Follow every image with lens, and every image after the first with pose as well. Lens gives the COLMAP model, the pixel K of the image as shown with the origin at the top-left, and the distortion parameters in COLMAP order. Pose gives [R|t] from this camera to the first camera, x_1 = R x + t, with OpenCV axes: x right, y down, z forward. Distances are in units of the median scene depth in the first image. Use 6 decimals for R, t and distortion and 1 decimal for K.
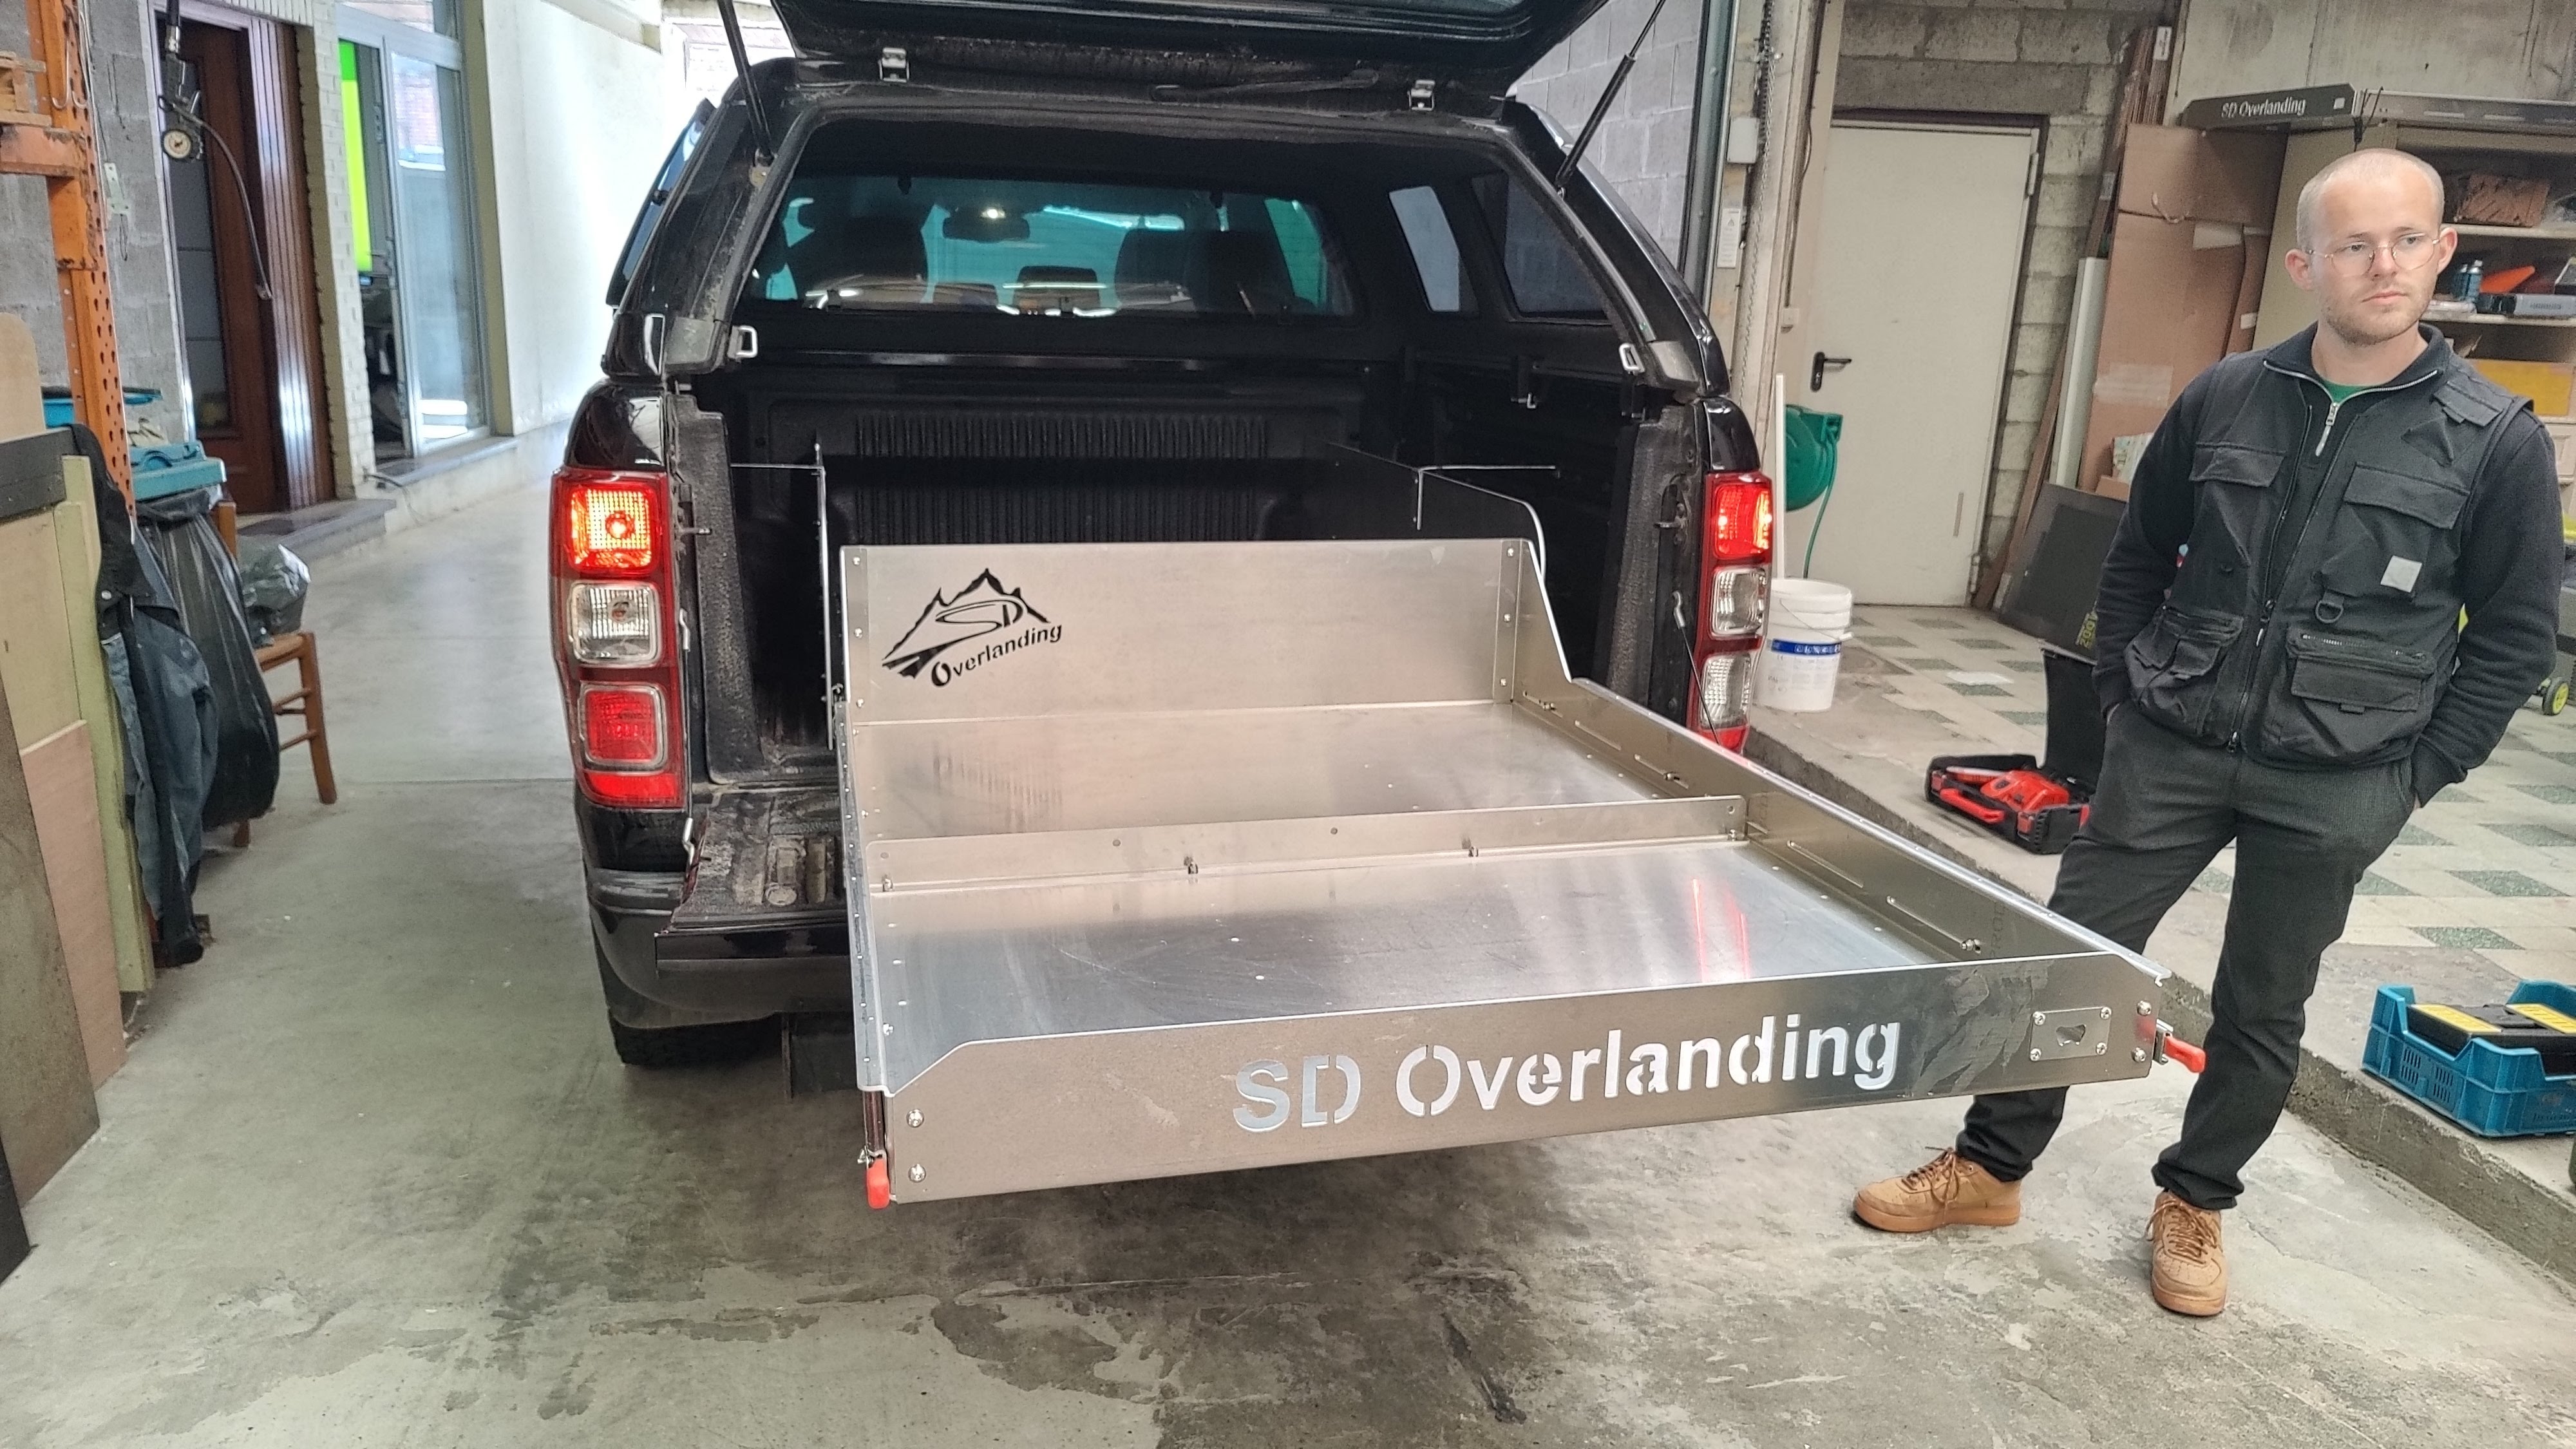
lens RADIAL K [[1782.4, 0, 1308.7], [0, 1782.4, 713.3], [0, 0, 1]] dist [0.051080, -0.049497]
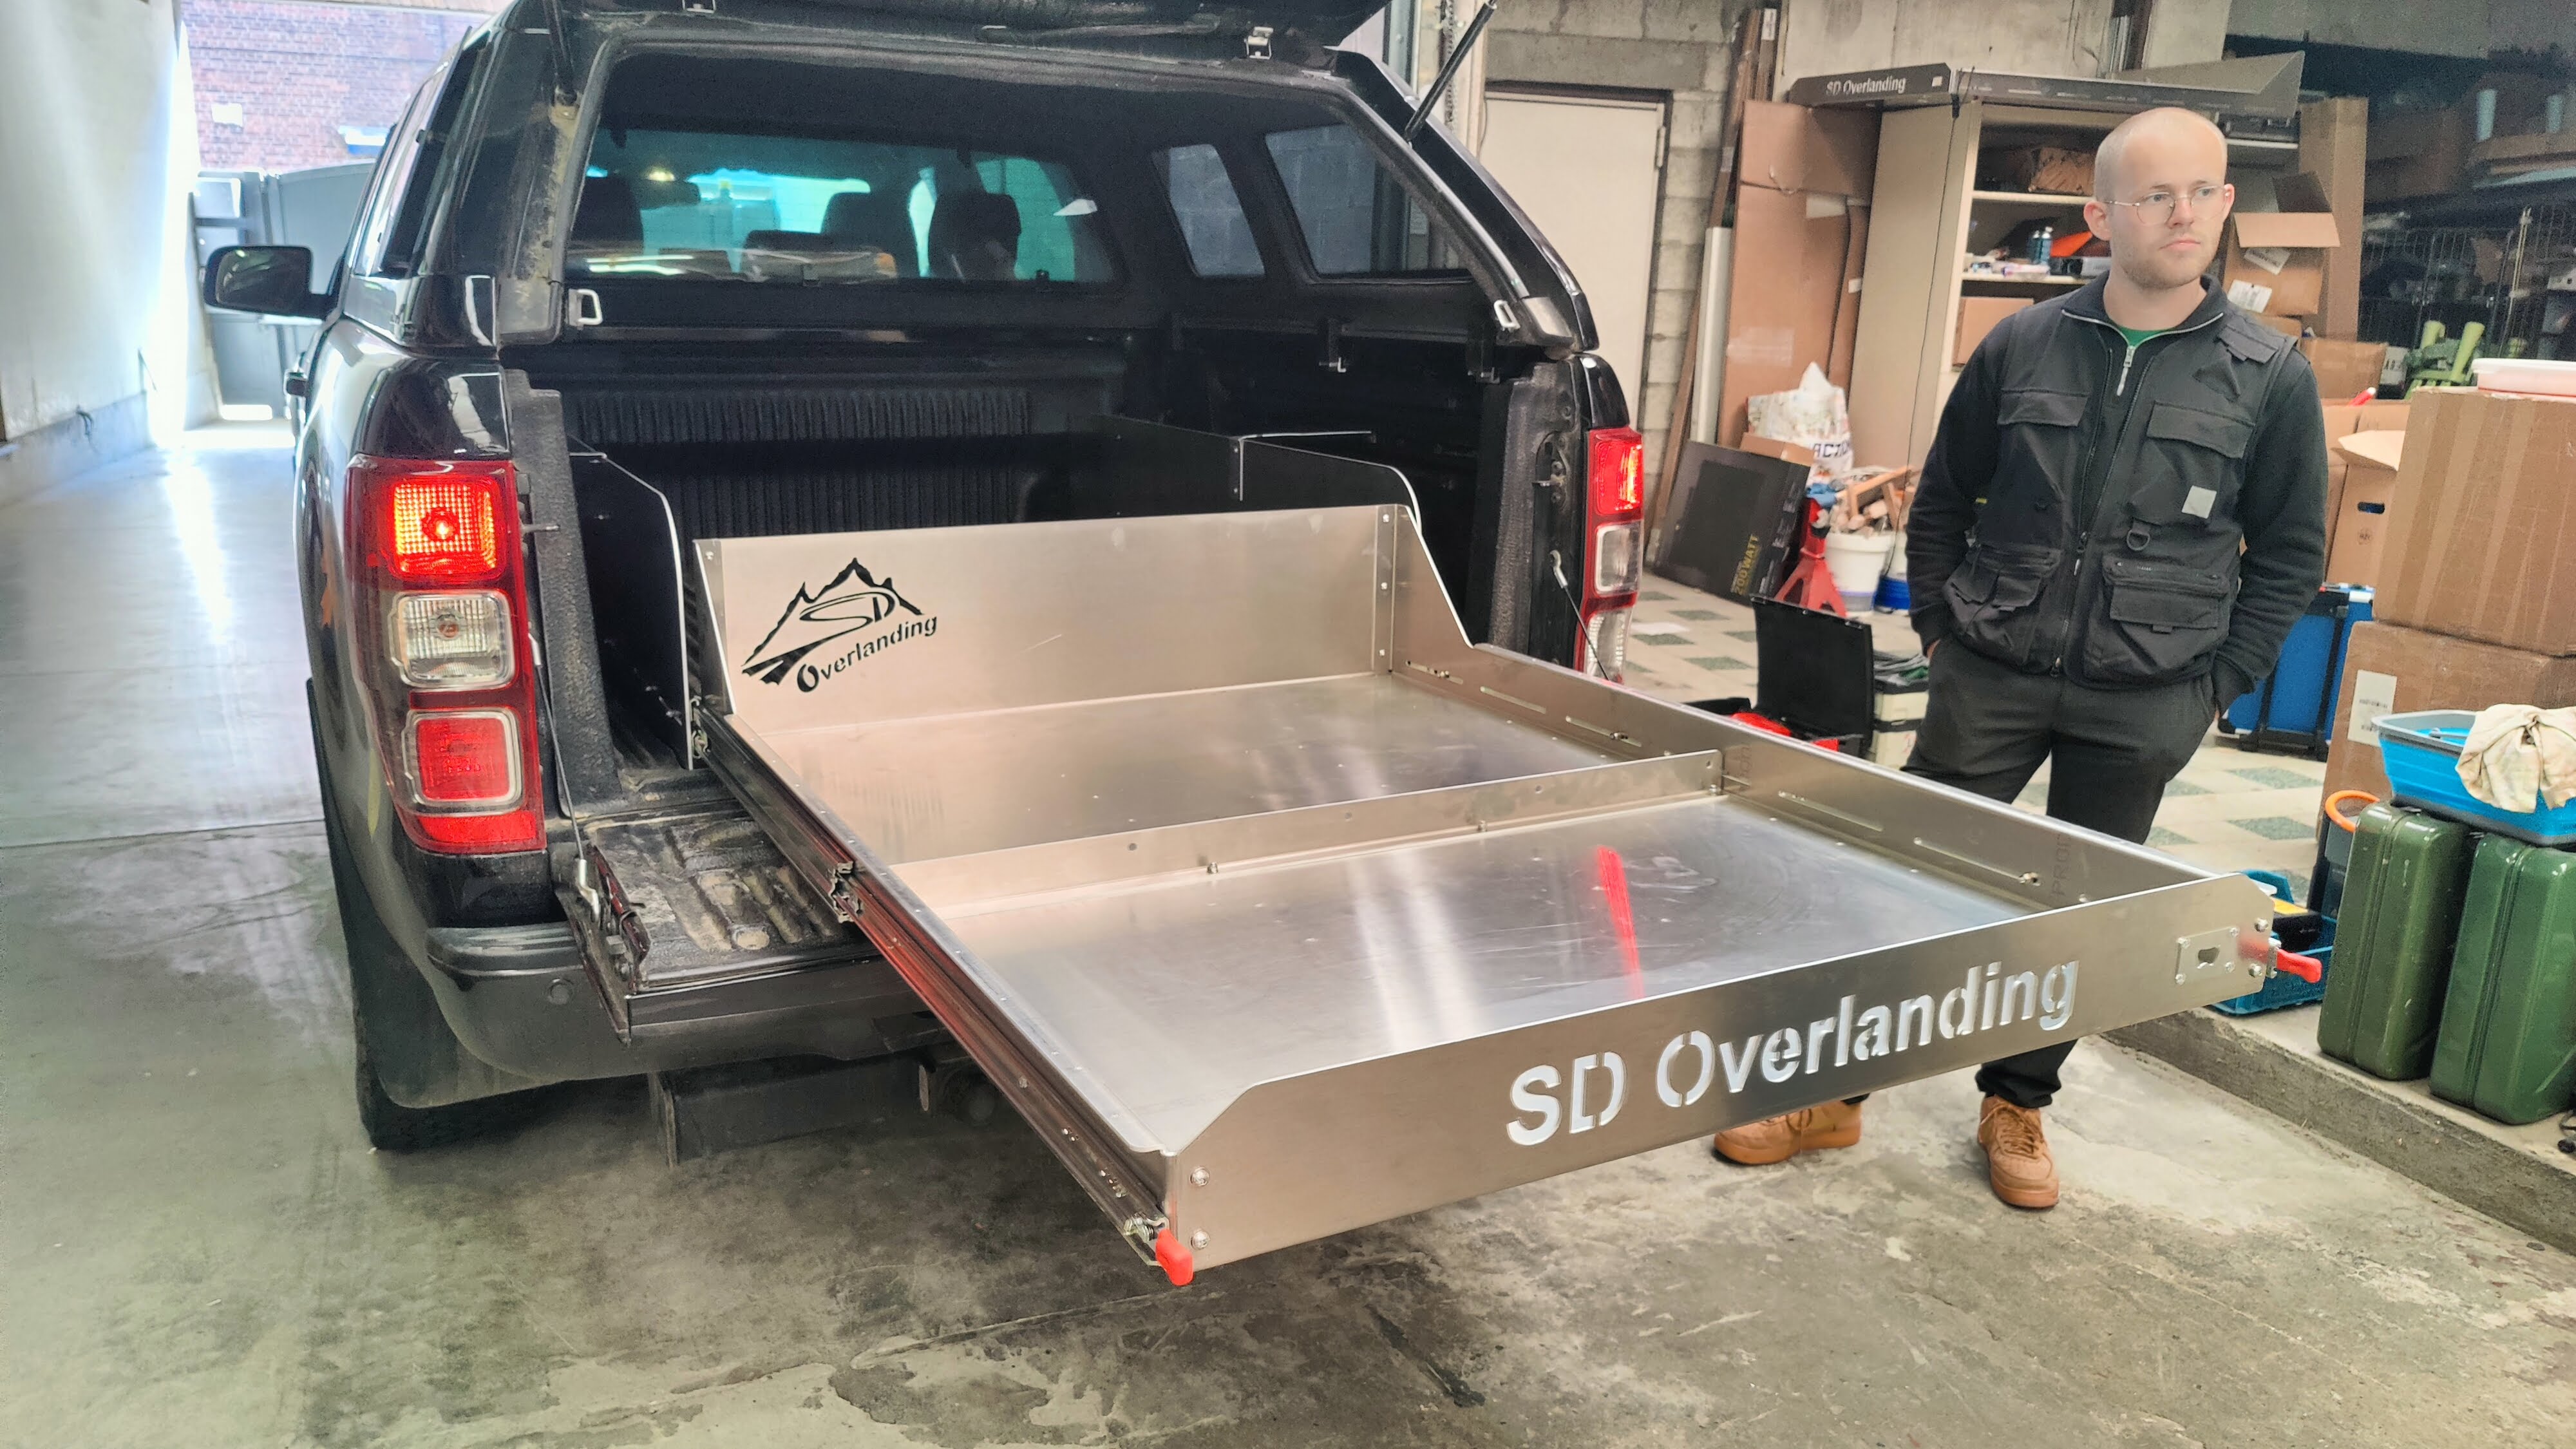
lens RADIAL K [[1782.4, 0, 1295.0], [0, 1782.4, 717.4], [0, 0, 1]] dist [0.051080, -0.049497]
pose [[0.973441, -0.065098, 0.219489, -0.154319], [0.062140, 0.997860, 0.020364, -0.004745], [-0.220345, -0.006184, 0.975402, 0.063108]]
